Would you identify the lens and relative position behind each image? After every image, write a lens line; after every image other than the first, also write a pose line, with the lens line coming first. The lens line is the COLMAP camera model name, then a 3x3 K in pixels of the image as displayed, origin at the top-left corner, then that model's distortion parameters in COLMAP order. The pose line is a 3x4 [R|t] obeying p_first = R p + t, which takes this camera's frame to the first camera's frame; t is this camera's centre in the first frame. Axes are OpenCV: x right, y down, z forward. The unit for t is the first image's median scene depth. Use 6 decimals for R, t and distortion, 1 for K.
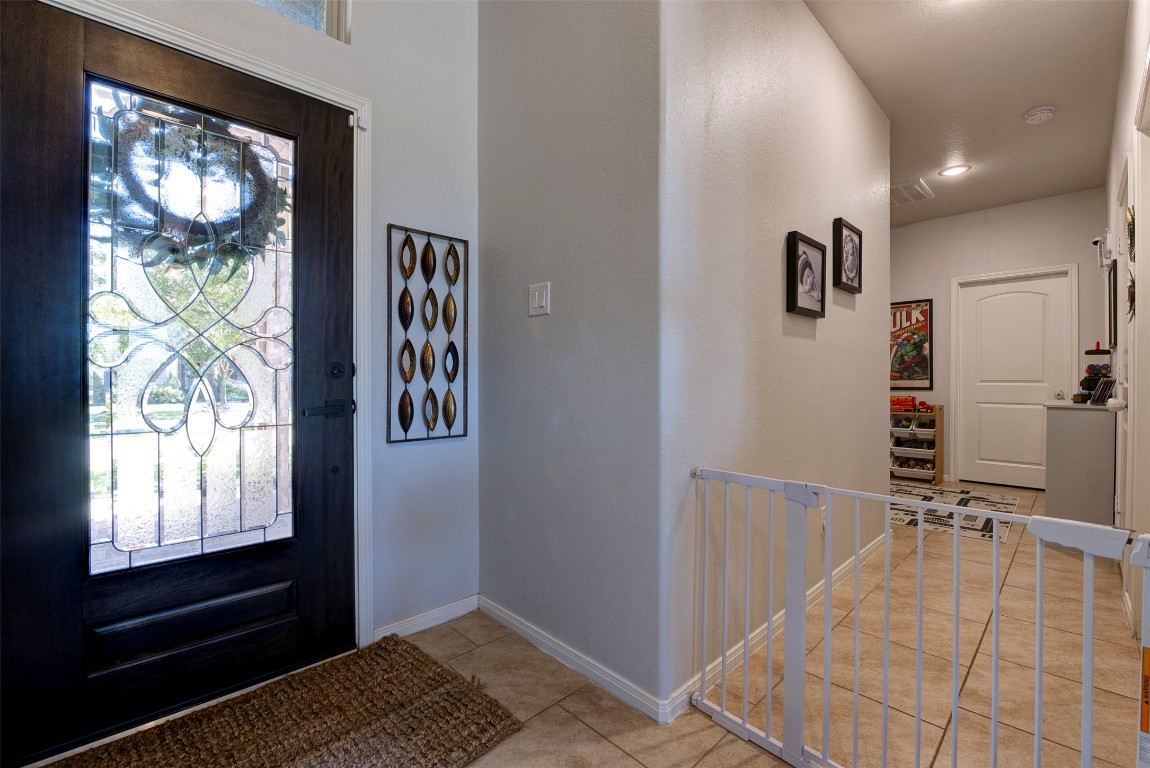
lens RADIAL K [[492.0, 0, 576.2], [0, 492.0, 381.5], [0, 0, 1]] dist [-0.011743, -0.000053]
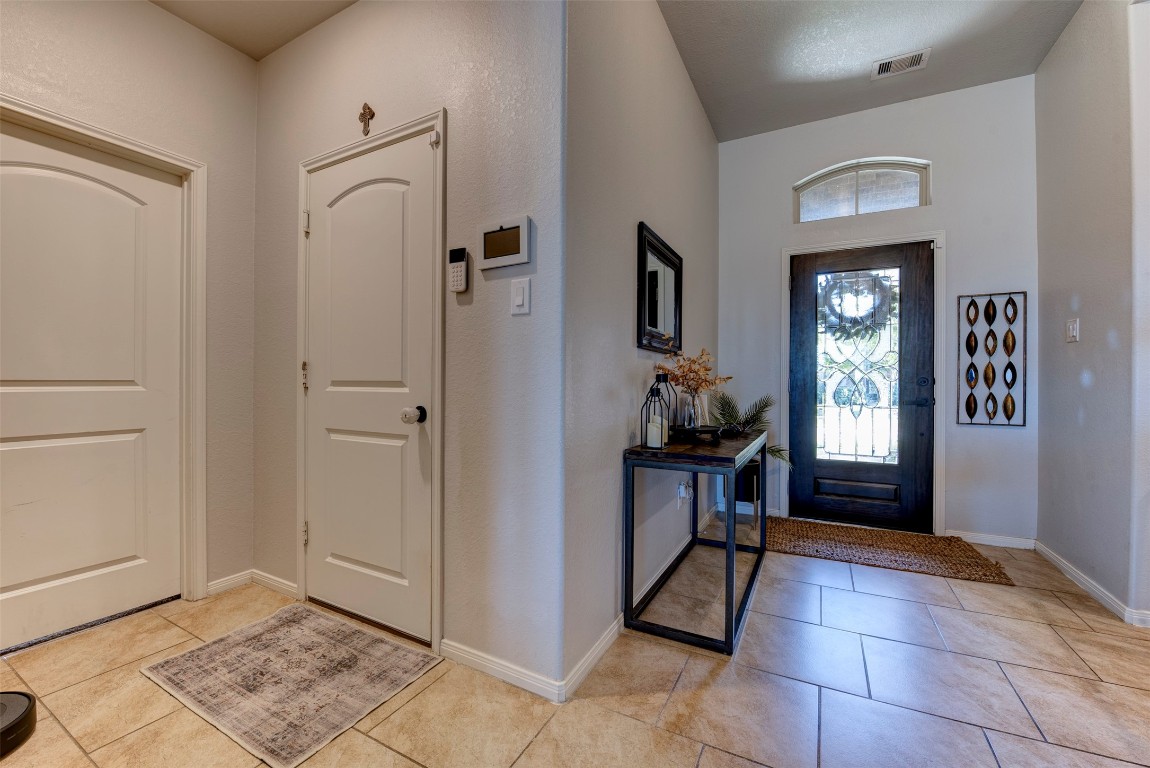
lens RADIAL K [[458.2, 0, 576.8], [0, 458.2, 383.5], [0, 0, 1]] dist [-0.018570, -0.000630]
pose [[0.310755, 0.000008, -0.950490, 0.775491], [-0.010237, 0.999942, -0.003338, 0.004286], [0.950435, 0.010767, 0.310737, -0.829730]]
